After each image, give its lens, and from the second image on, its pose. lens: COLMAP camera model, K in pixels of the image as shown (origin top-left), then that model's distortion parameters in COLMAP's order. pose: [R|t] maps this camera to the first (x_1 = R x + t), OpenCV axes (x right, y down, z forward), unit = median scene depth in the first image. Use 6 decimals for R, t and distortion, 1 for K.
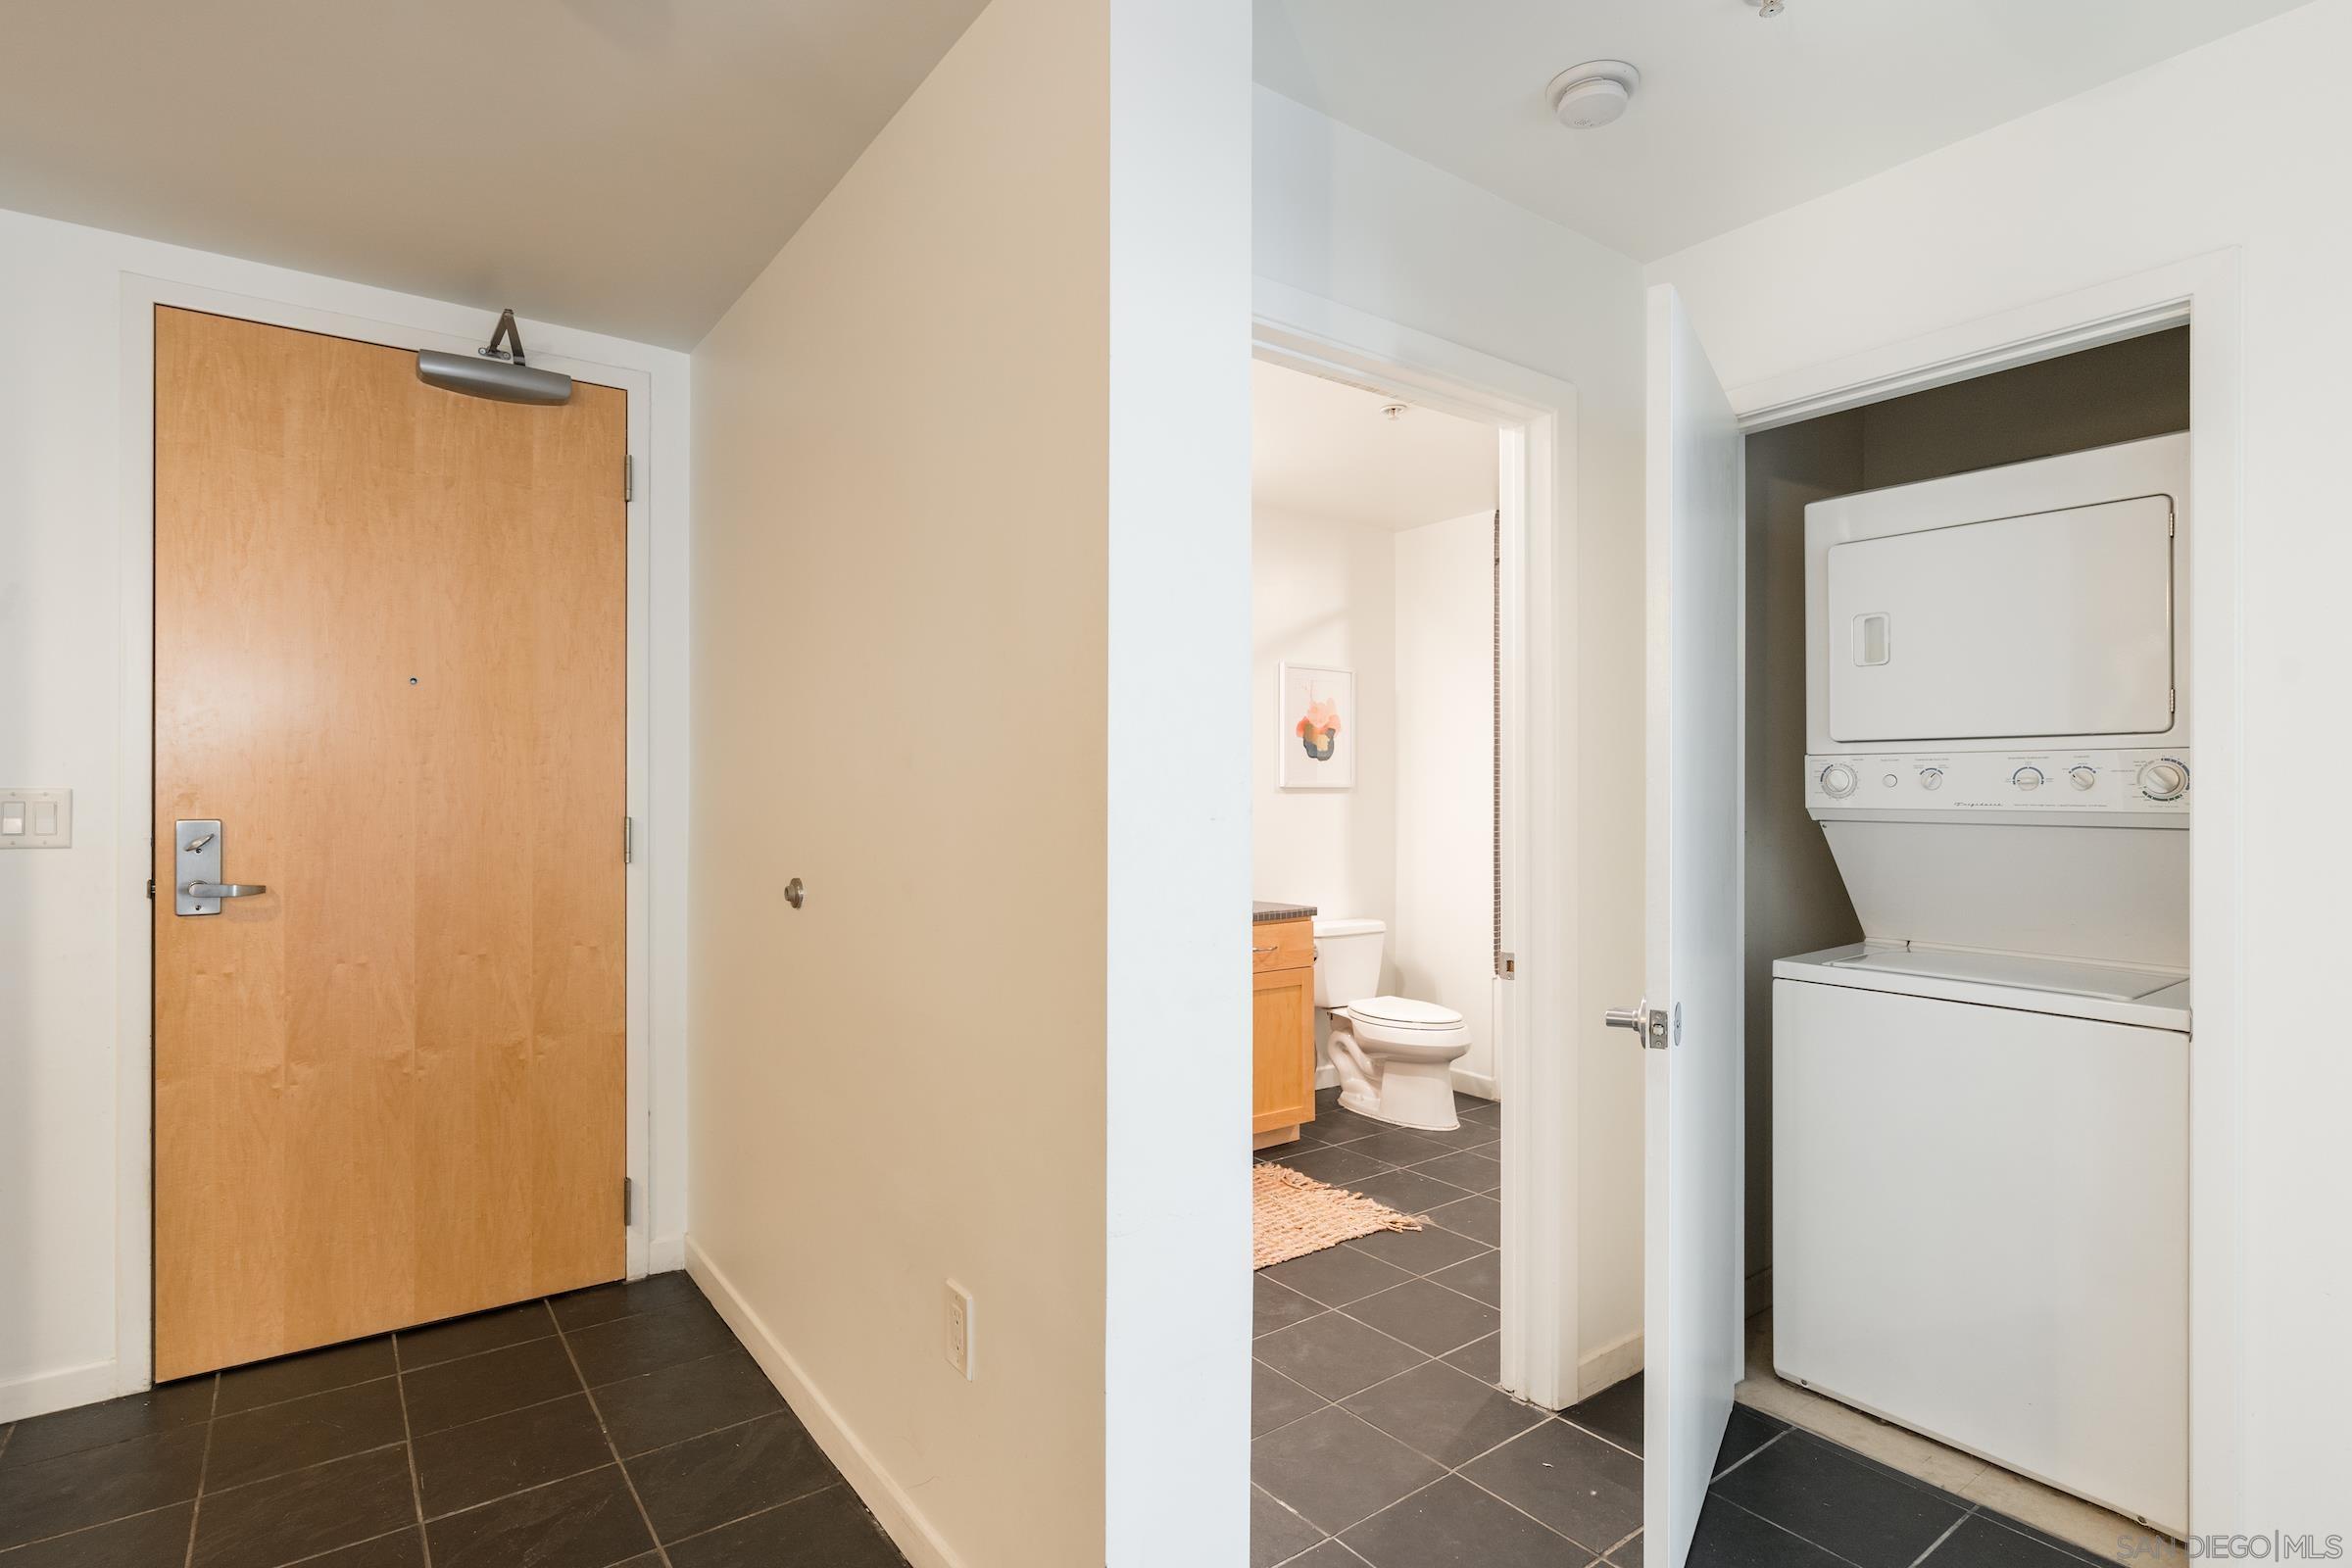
lens RADIAL K [[1179.3, 0, 1168.2], [0, 1179.3, 790.8], [0, 0, 1]] dist [-0.004522, 0.002575]
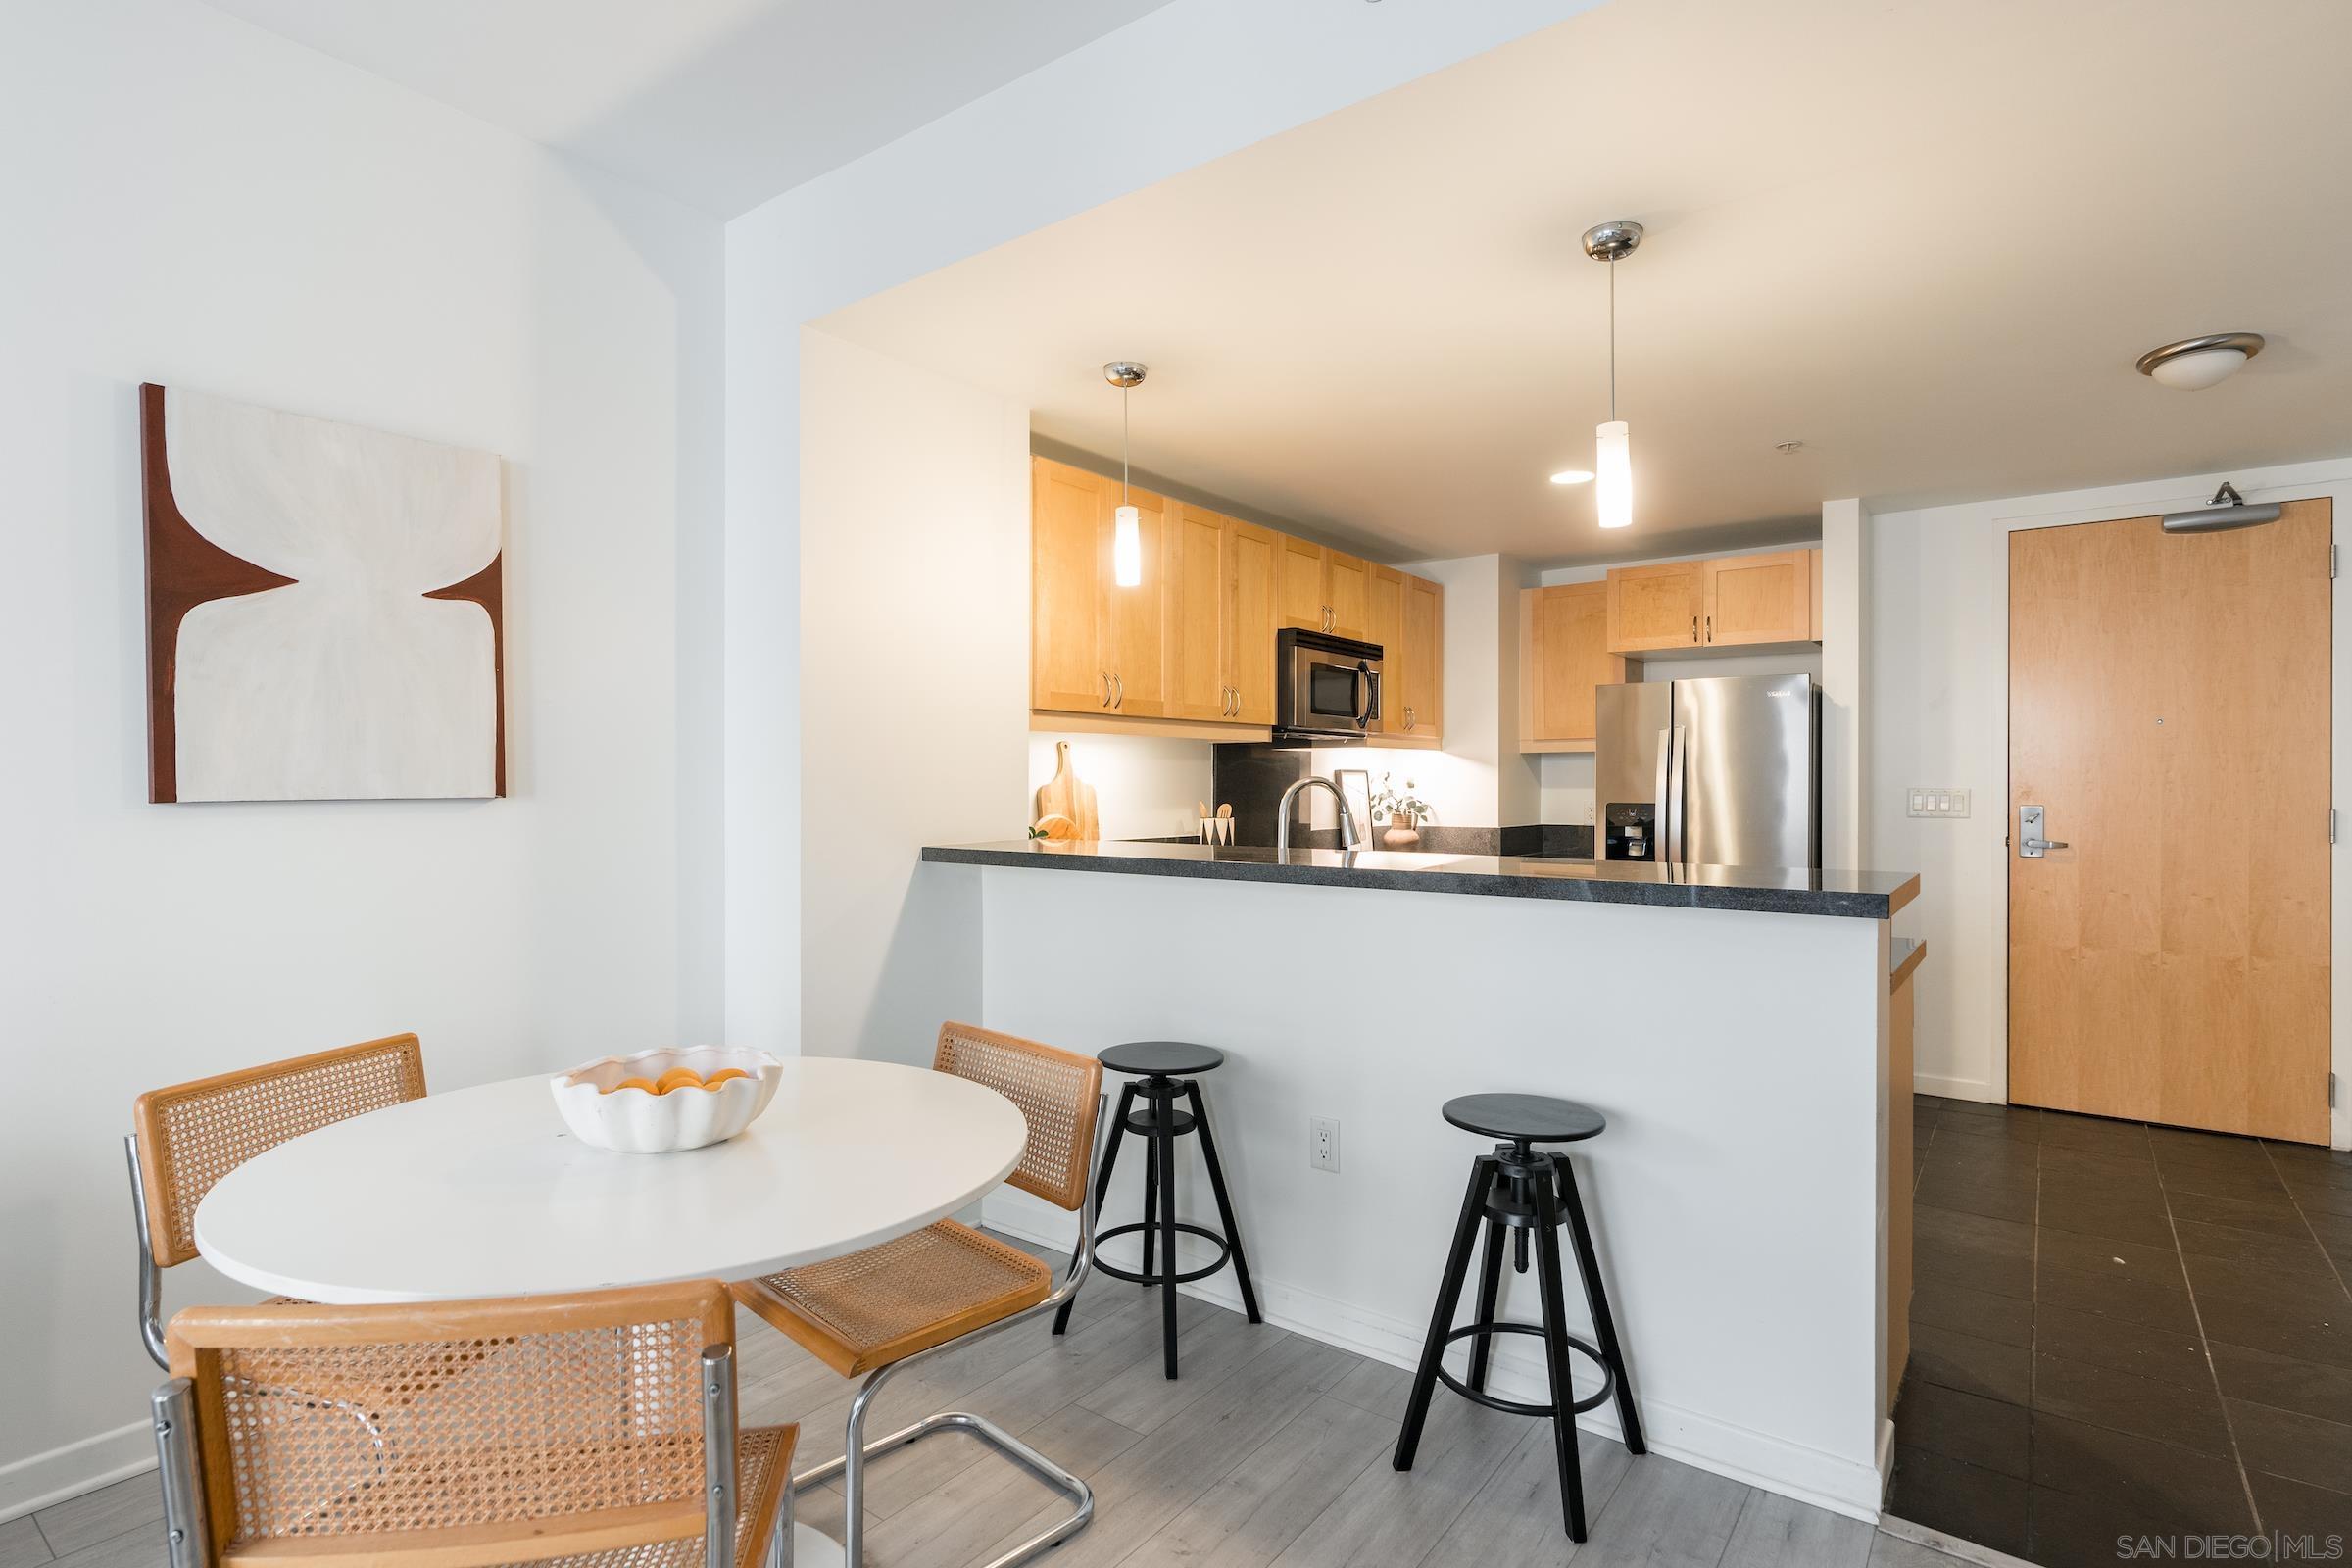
lens RADIAL K [[1179.3, 0, 1166.7], [0, 1179.3, 788.7], [0, 0, 1]] dist [-0.004522, 0.002575]
pose [[0.286955, 0.001812, -0.957942, 0.461723], [0.000259, 0.999998, 0.001969, -0.004542], [0.957944, -0.000814, 0.286954, -0.688950]]
